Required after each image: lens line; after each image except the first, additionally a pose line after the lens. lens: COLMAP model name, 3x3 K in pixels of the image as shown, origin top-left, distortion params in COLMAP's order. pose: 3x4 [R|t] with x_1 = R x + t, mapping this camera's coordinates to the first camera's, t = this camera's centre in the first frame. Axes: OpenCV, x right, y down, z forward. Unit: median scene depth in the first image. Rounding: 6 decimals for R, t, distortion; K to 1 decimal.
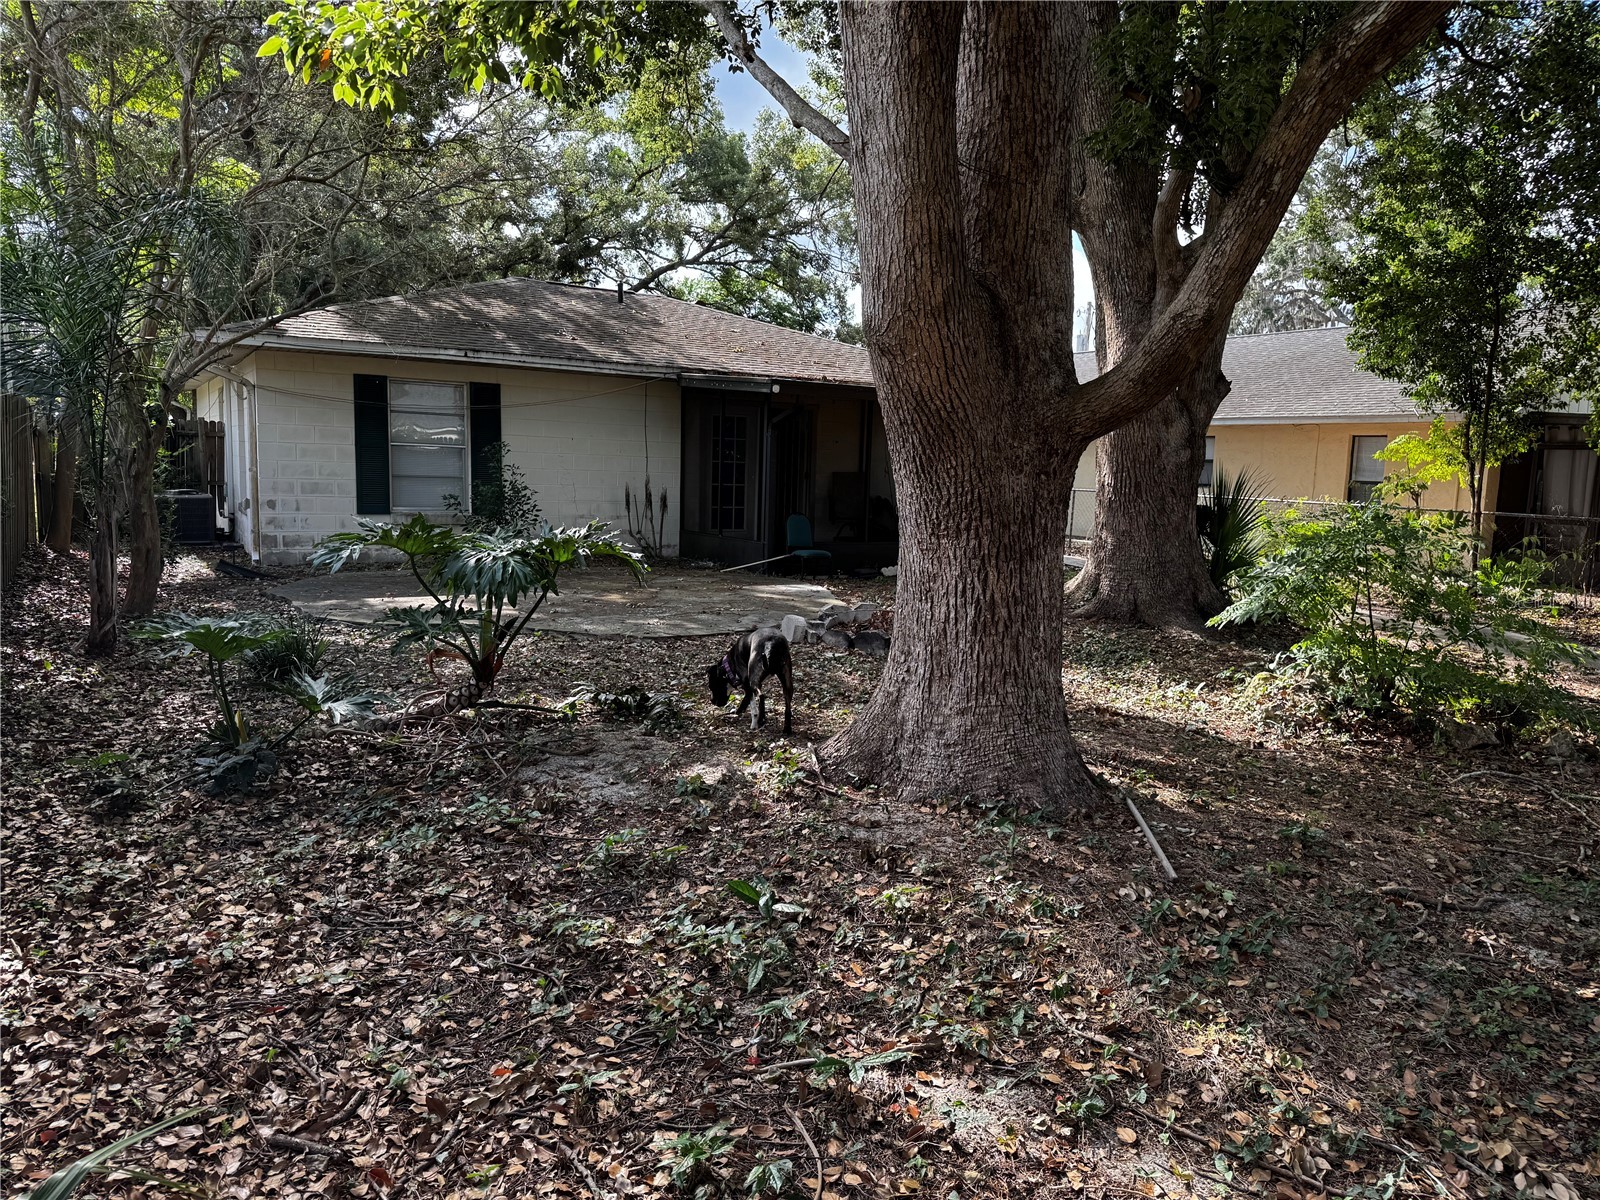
lens RADIAL K [[1101.5, 0, 794.9], [0, 1101.5, 602.9], [0, 0, 1]] dist [0.151651, -0.191375]
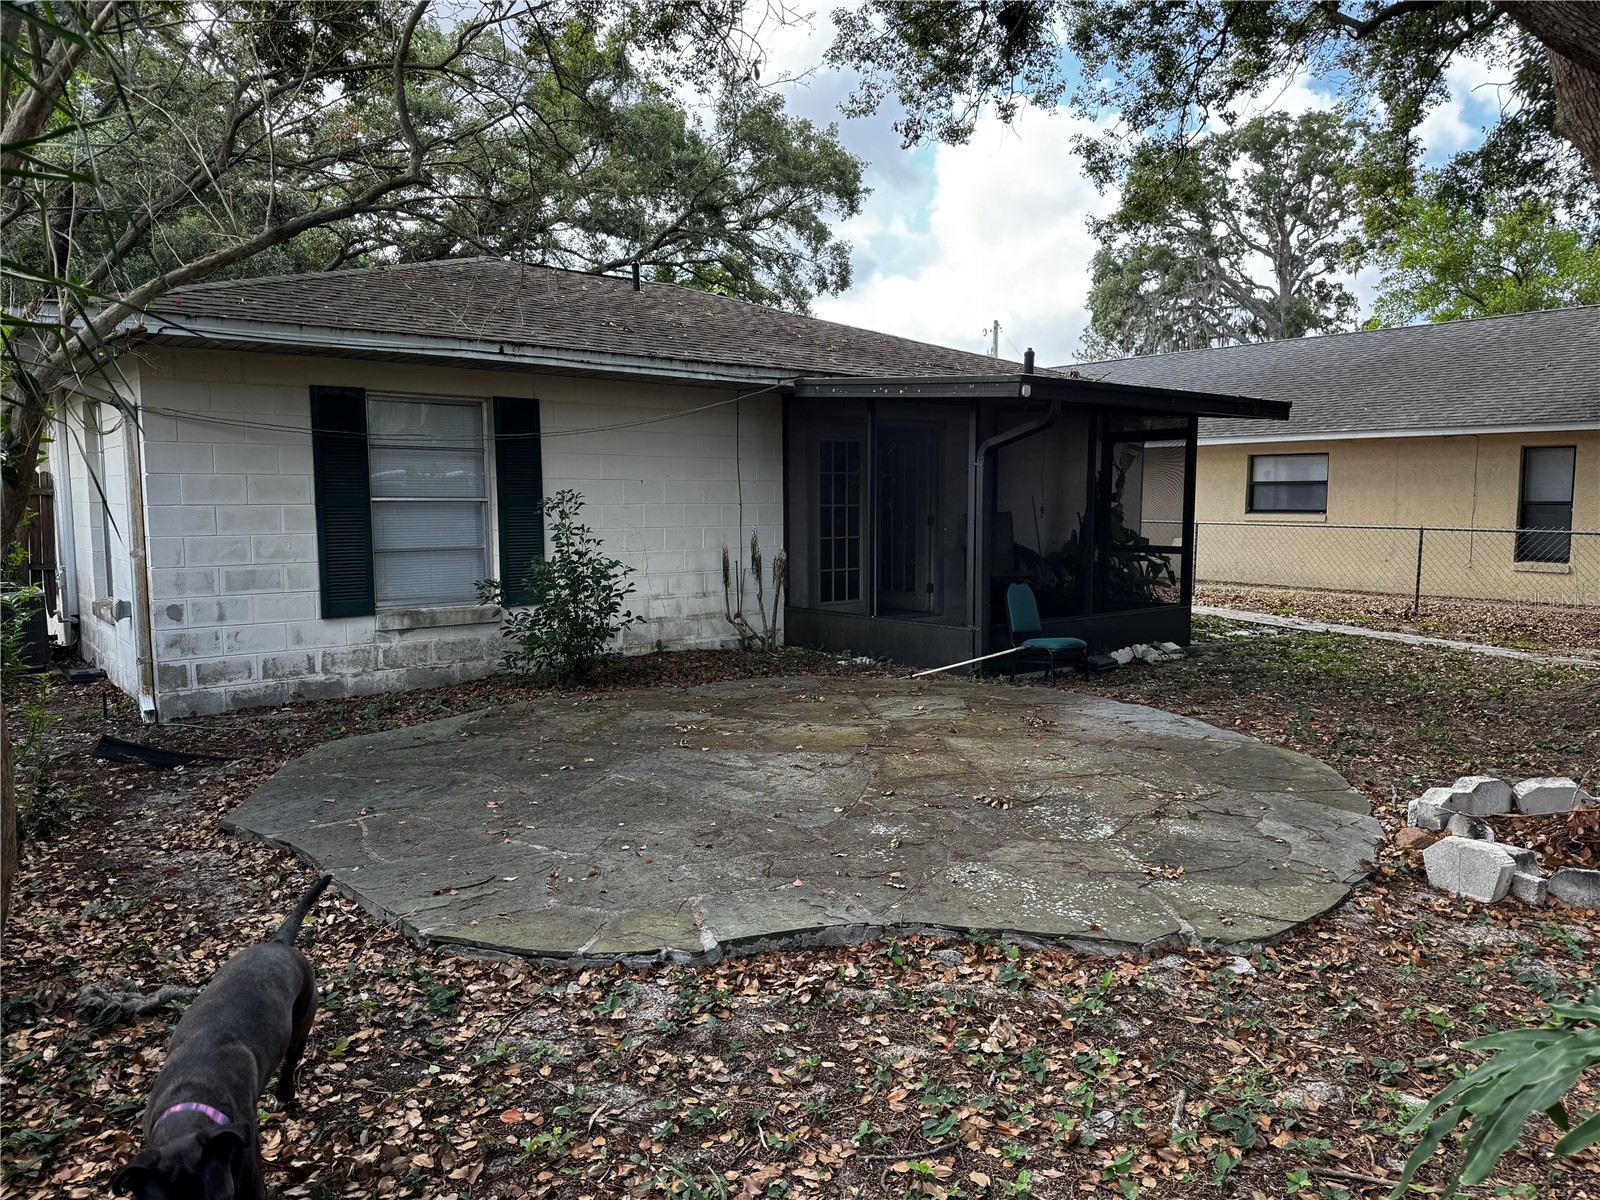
lens RADIAL K [[1101.5, 0, 794.9], [0, 1101.5, 602.9], [0, 0, 1]] dist [0.151651, -0.191375]
pose [[0.988277, -0.047302, 0.145162, -0.223483], [0.051123, 0.998434, -0.022701, -0.059973], [-0.143861, 0.029856, 0.989147, 0.364290]]
